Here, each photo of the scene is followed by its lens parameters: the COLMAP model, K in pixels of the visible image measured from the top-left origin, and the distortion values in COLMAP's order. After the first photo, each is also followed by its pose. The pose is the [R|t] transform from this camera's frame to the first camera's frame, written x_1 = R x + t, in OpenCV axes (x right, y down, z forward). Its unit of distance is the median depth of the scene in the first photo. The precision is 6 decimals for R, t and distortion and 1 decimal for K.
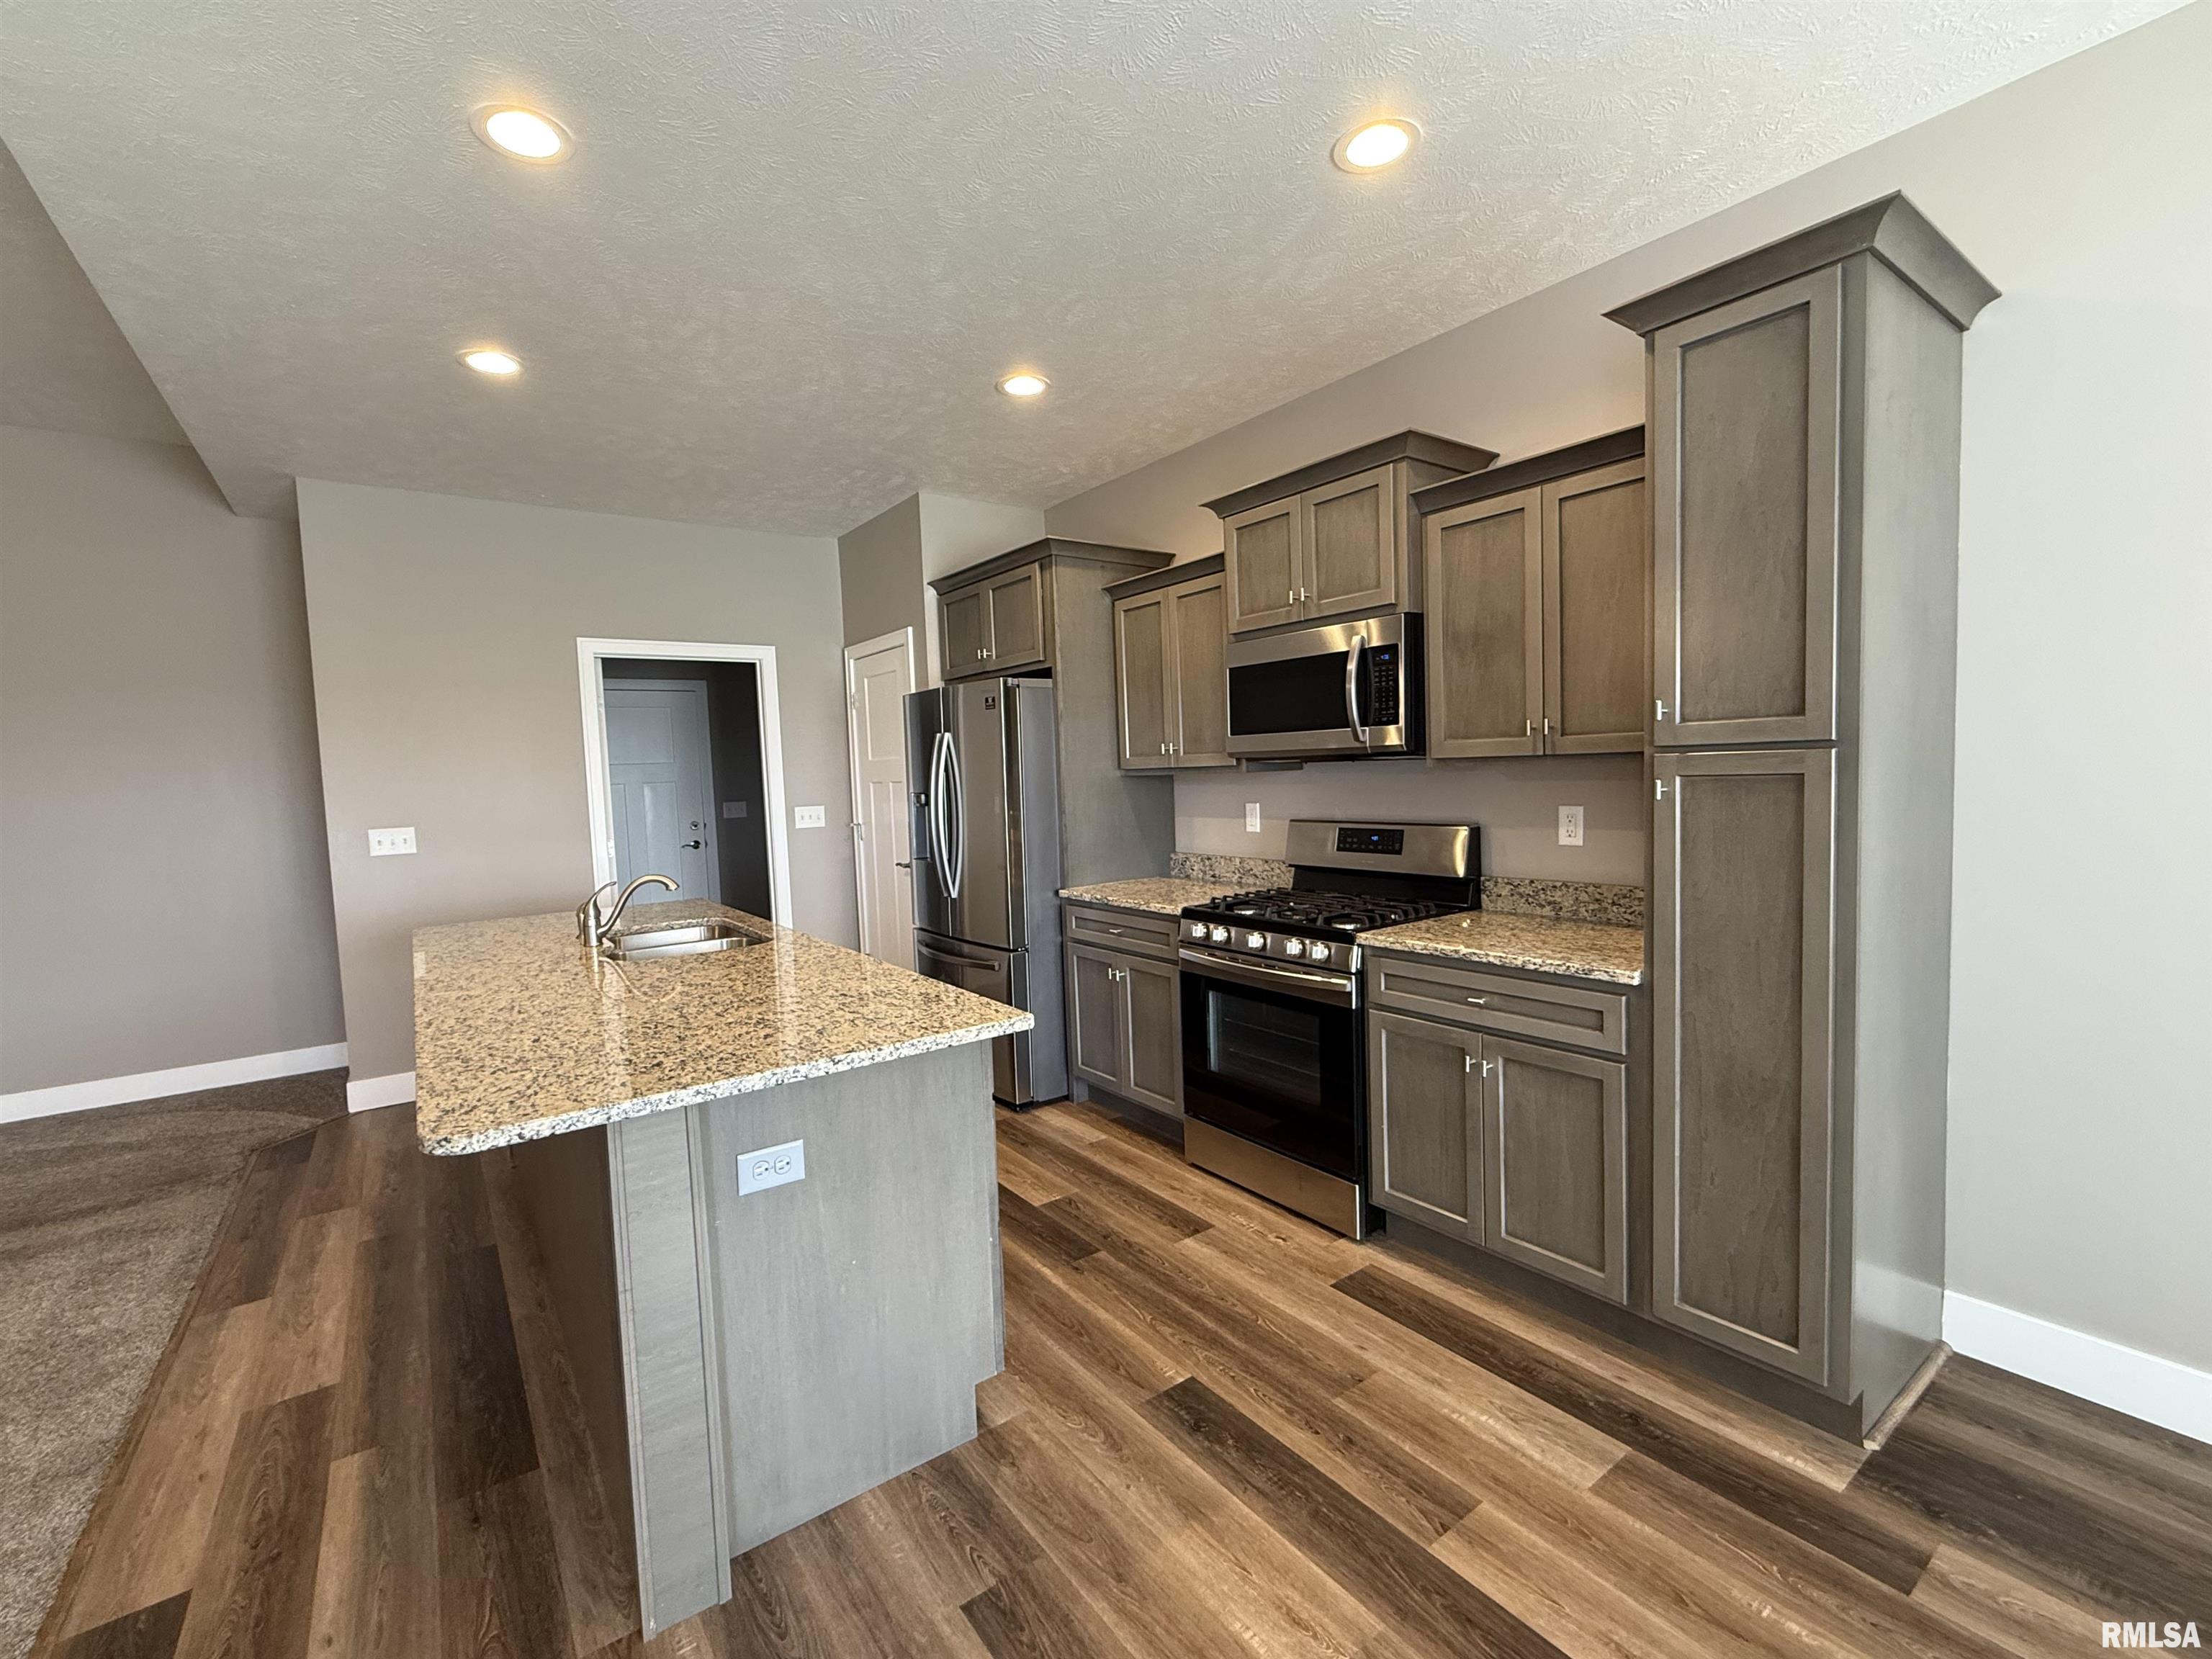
lens RADIAL K [[953.9, 0, 1102.2], [0, 953.9, 841.9], [0, 0, 1]] dist [-0.001456, 0.000249]
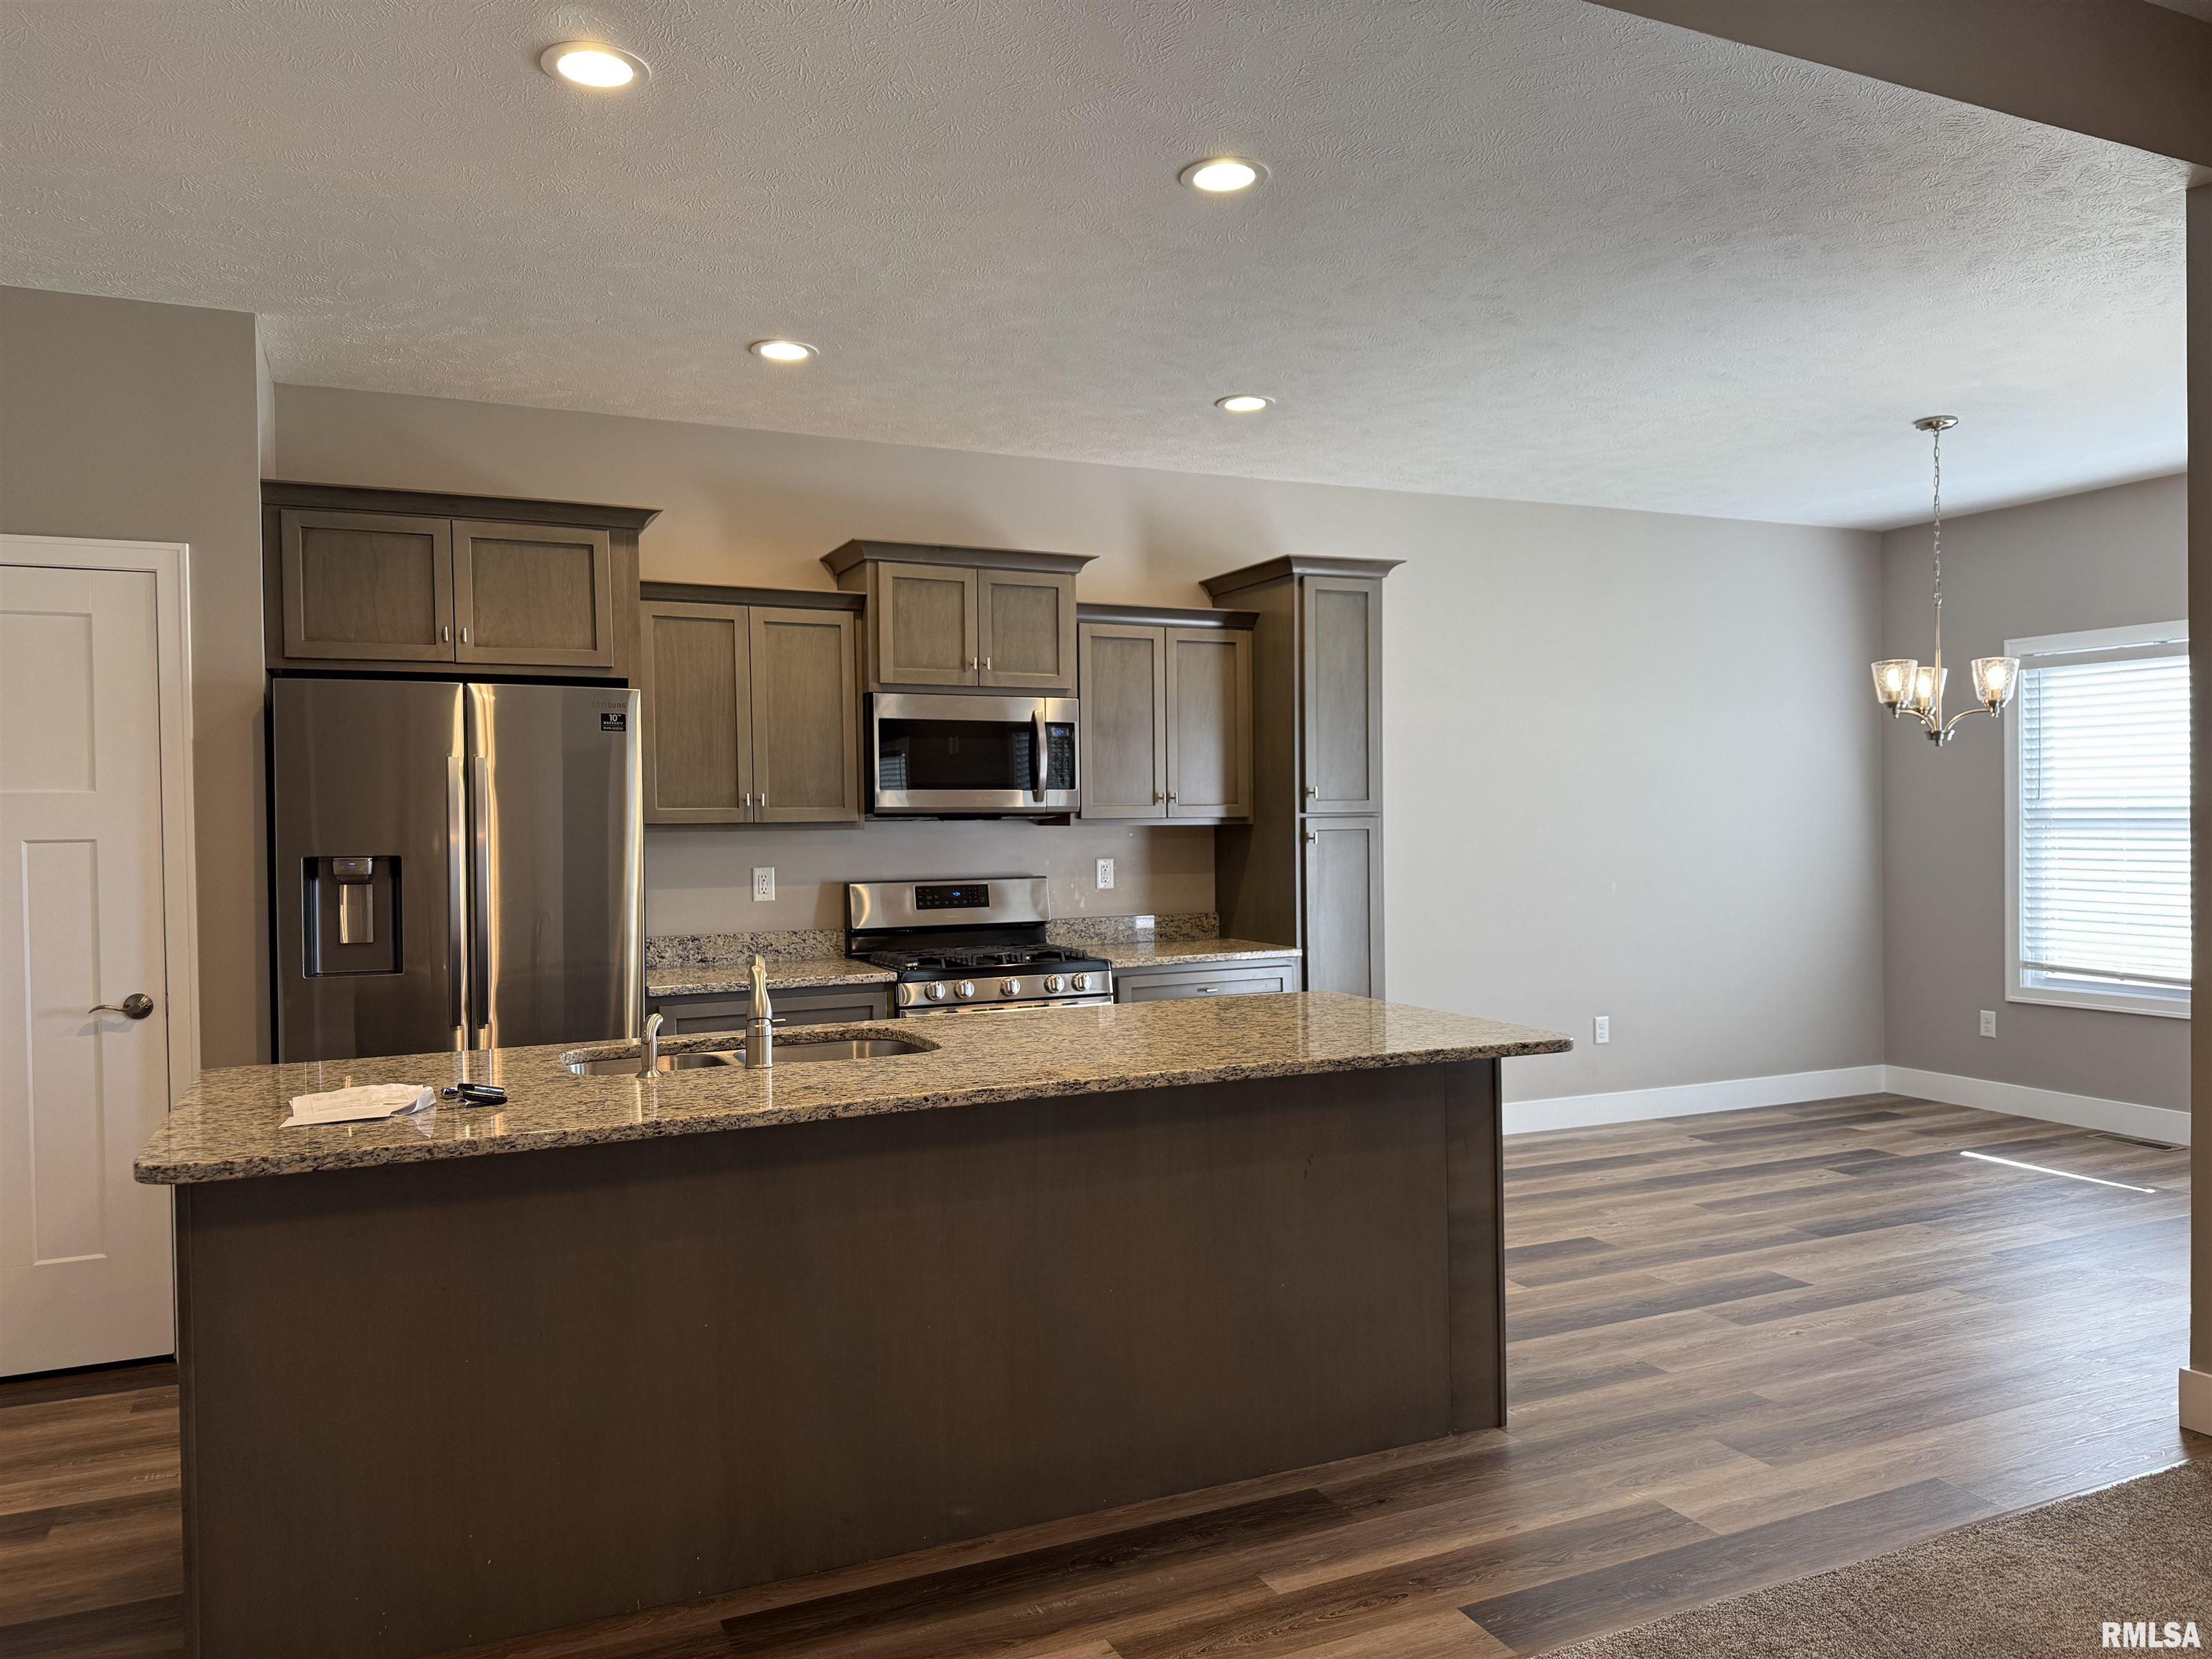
lens RADIAL K [[1562.8, 0, 1096.4], [0, 1562.8, 838.1], [0, 0, 1]] dist [0.053729, -0.069681]
pose [[0.195899, 0.022248, 0.980372, -1.563934], [0.079324, 0.996107, -0.038456, 0.015048], [-0.977411, 0.085301, 0.193371, 0.581206]]
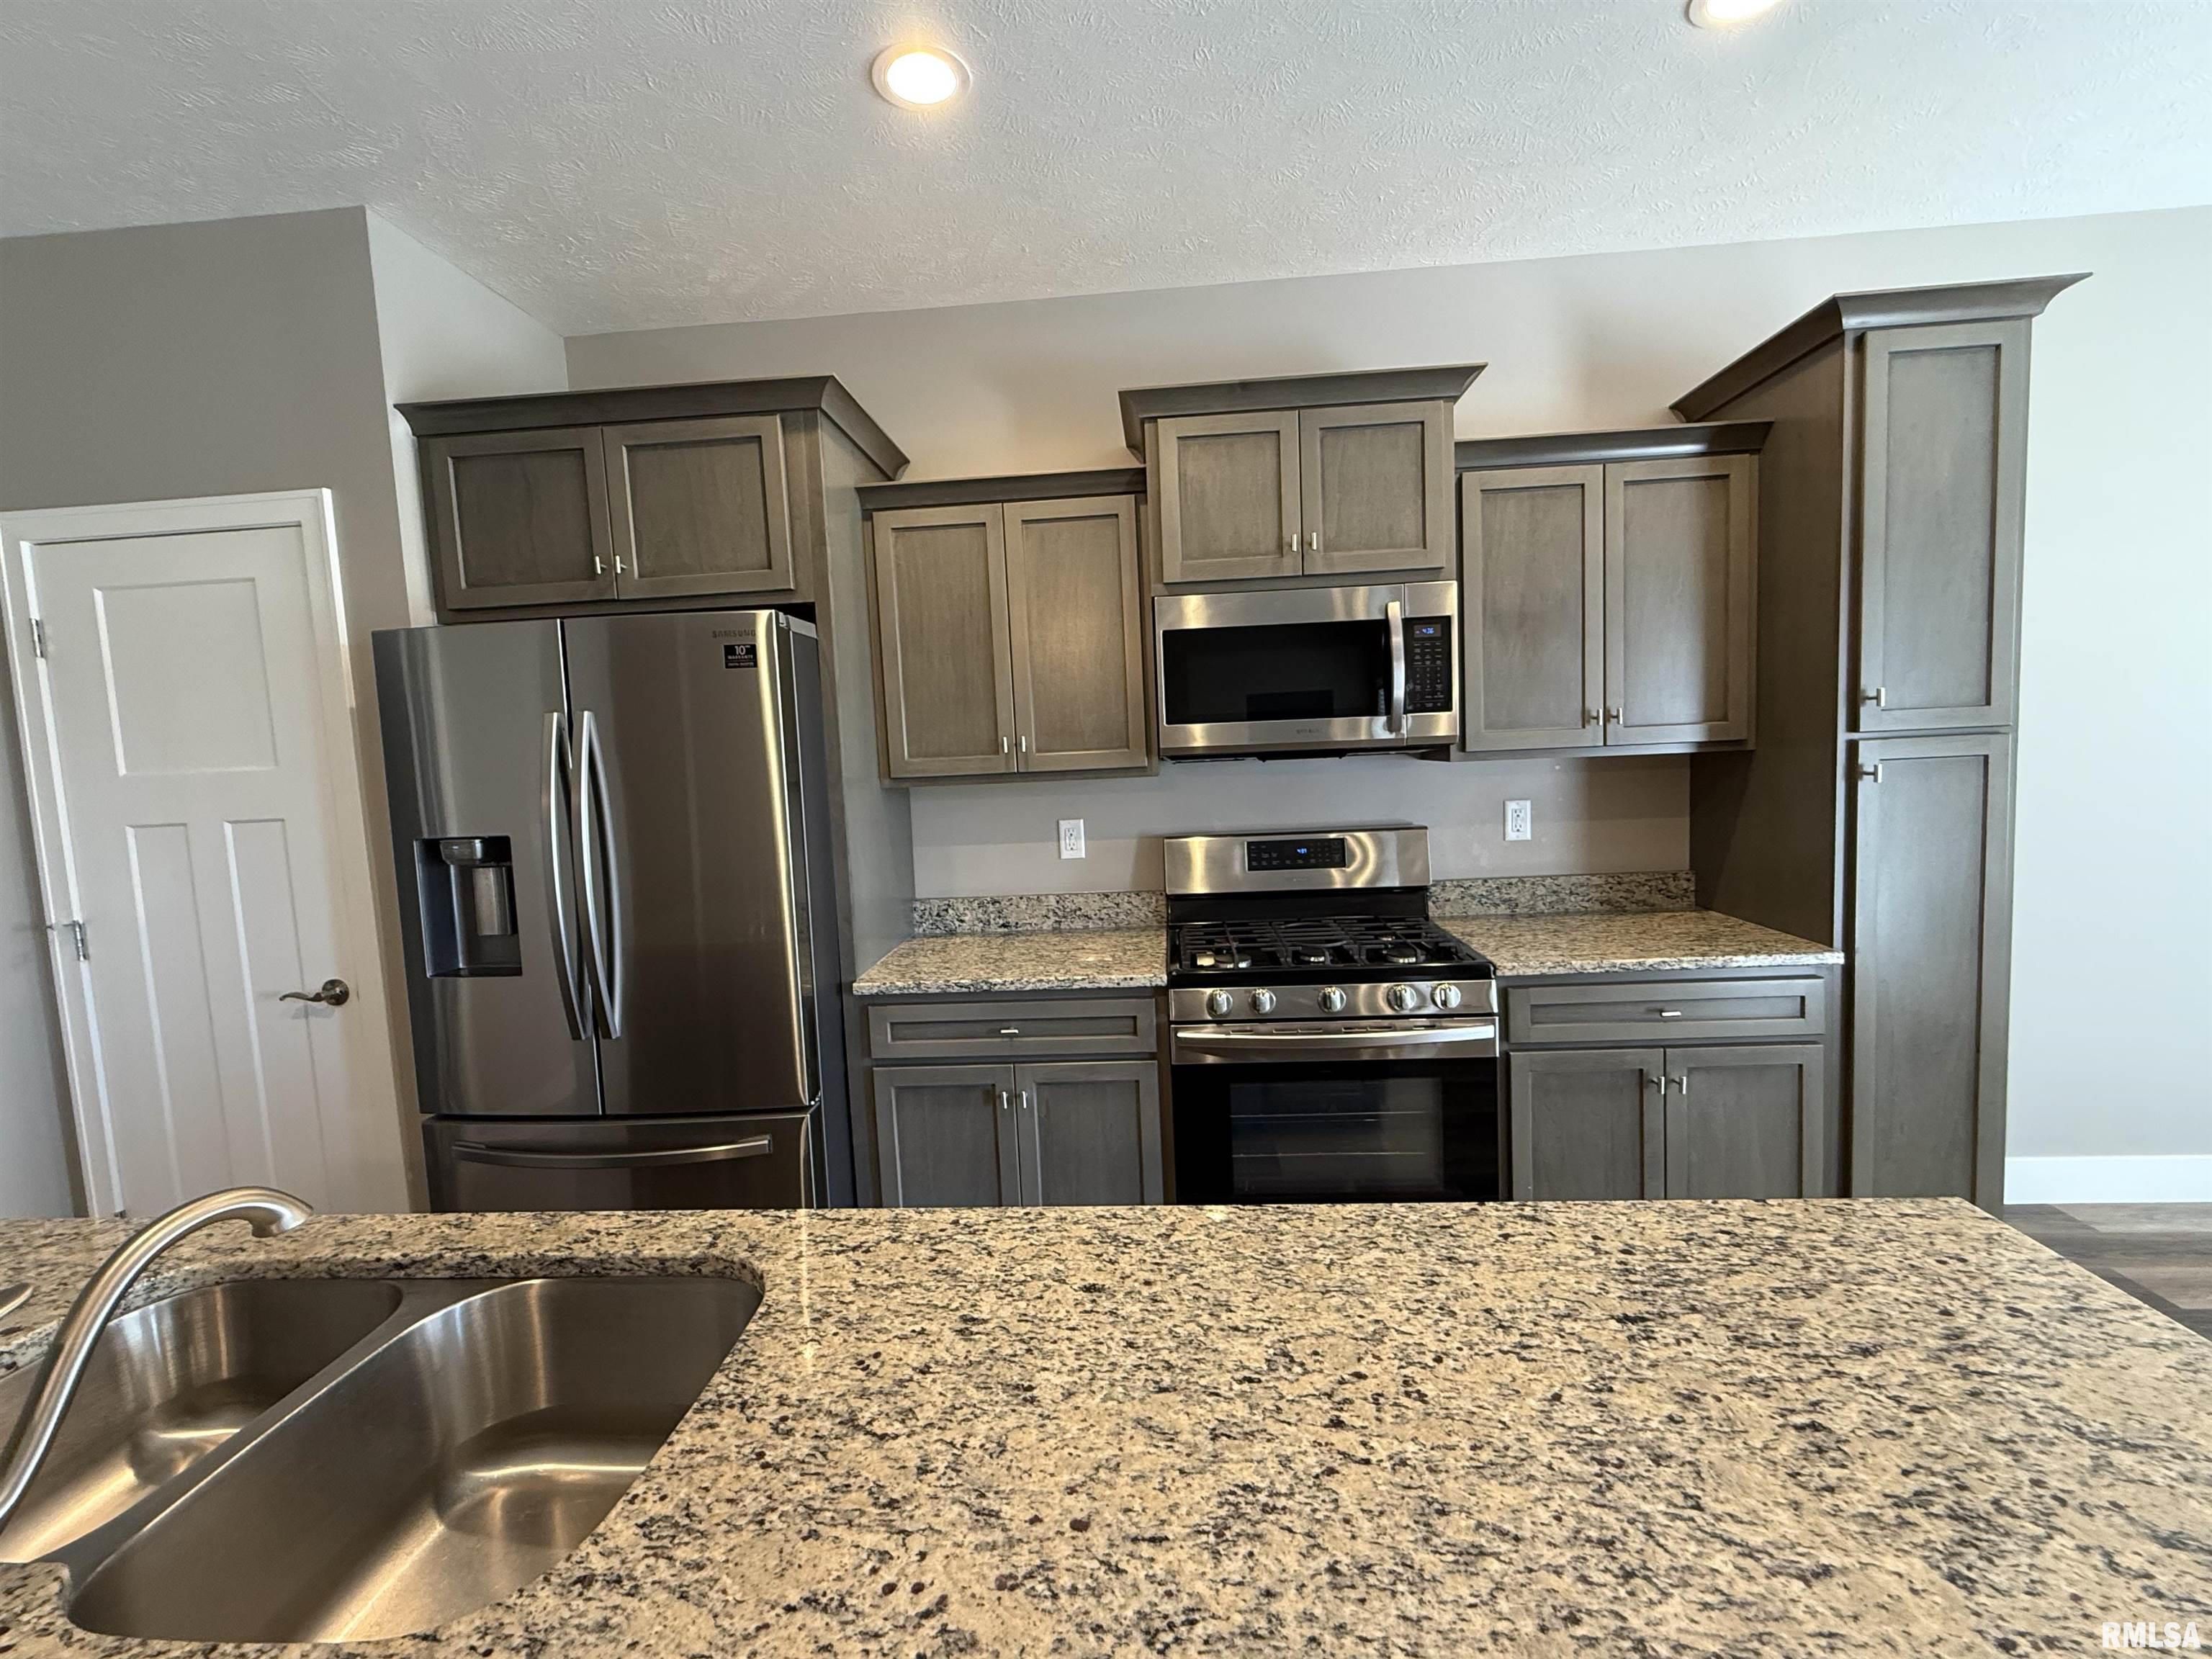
lens RADIAL K [[953.9, 0, 1101.4], [0, 953.9, 830.3], [0, 0, 1]] dist [-0.001456, 0.000249]
pose [[0.643068, -0.058457, 0.763575, -0.529135], [0.081621, 0.996635, 0.007561, -0.048374], [-0.761447, 0.057461, 0.645675, 0.675552]]
